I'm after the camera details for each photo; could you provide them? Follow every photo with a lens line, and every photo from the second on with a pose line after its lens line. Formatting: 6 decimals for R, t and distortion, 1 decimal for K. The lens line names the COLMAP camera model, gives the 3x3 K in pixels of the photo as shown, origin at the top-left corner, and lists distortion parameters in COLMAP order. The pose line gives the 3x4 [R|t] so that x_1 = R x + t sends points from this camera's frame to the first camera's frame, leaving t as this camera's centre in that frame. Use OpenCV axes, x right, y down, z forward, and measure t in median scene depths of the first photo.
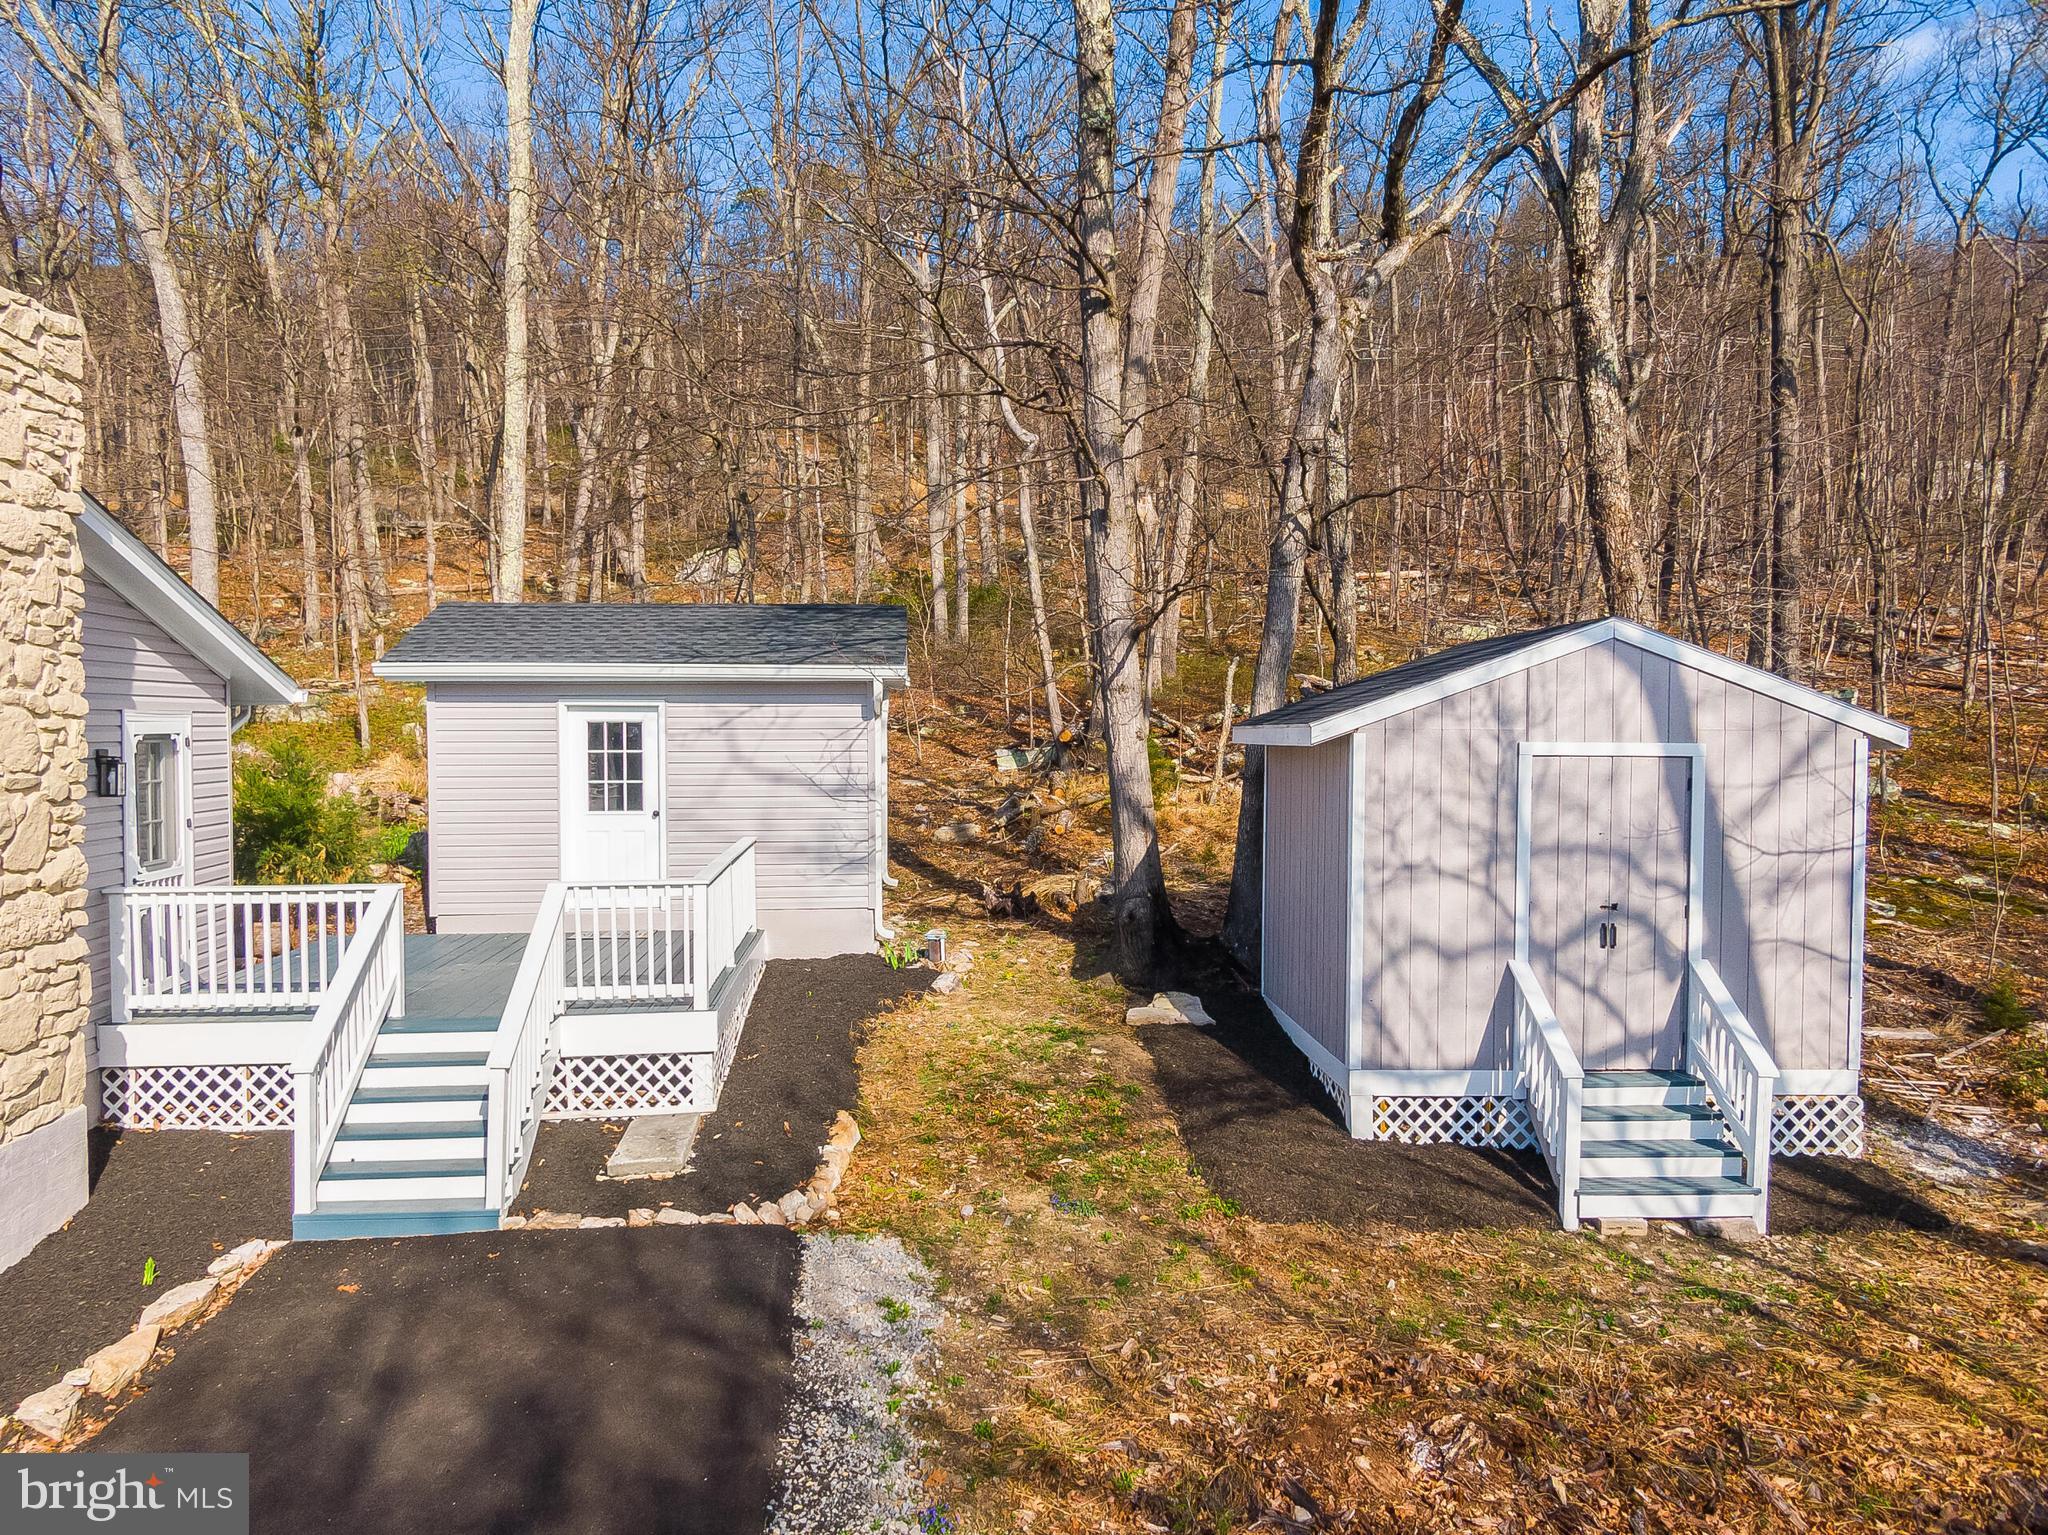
lens RADIAL K [[1431.8, 0, 1024.0], [0, 1431.8, 767.5], [0, 0, 1]] dist [-0.000983, 0.000381]
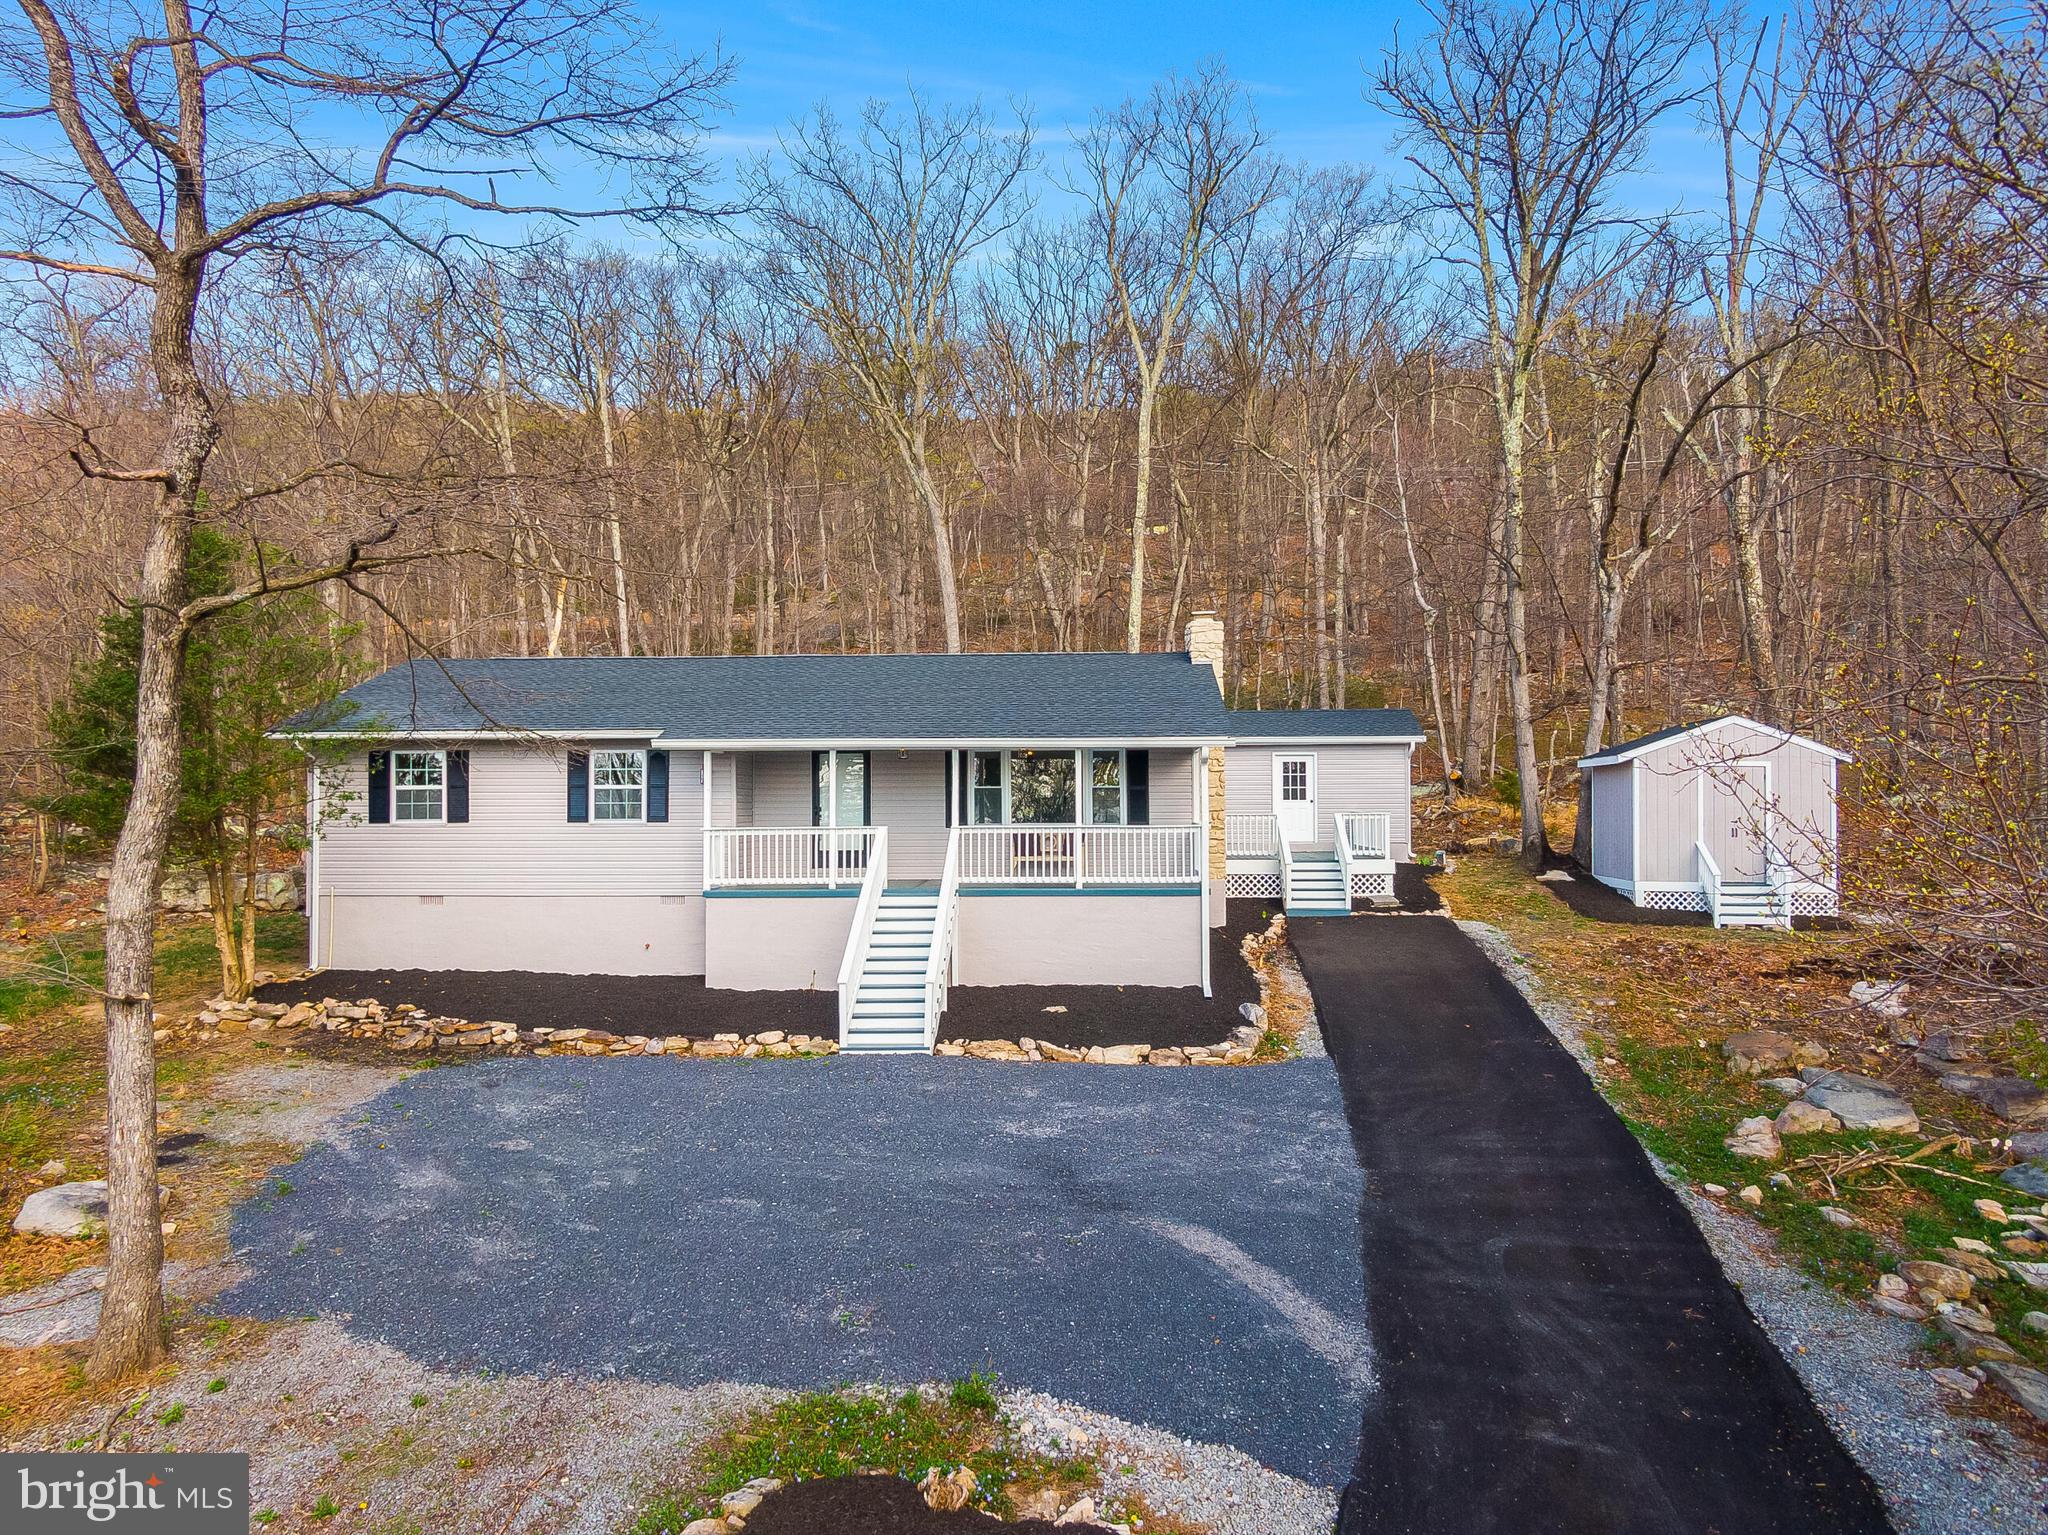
lens RADIAL K [[1431.8, 0, 1024.0], [0, 1431.8, 767.5], [0, 0, 1]] dist [-0.000983, 0.000381]
pose [[0.986718, -0.008315, -0.162228, -0.371041], [0.000851, 0.998940, -0.046028, 0.091064], [0.162439, 0.045279, 0.985679, -1.471437]]
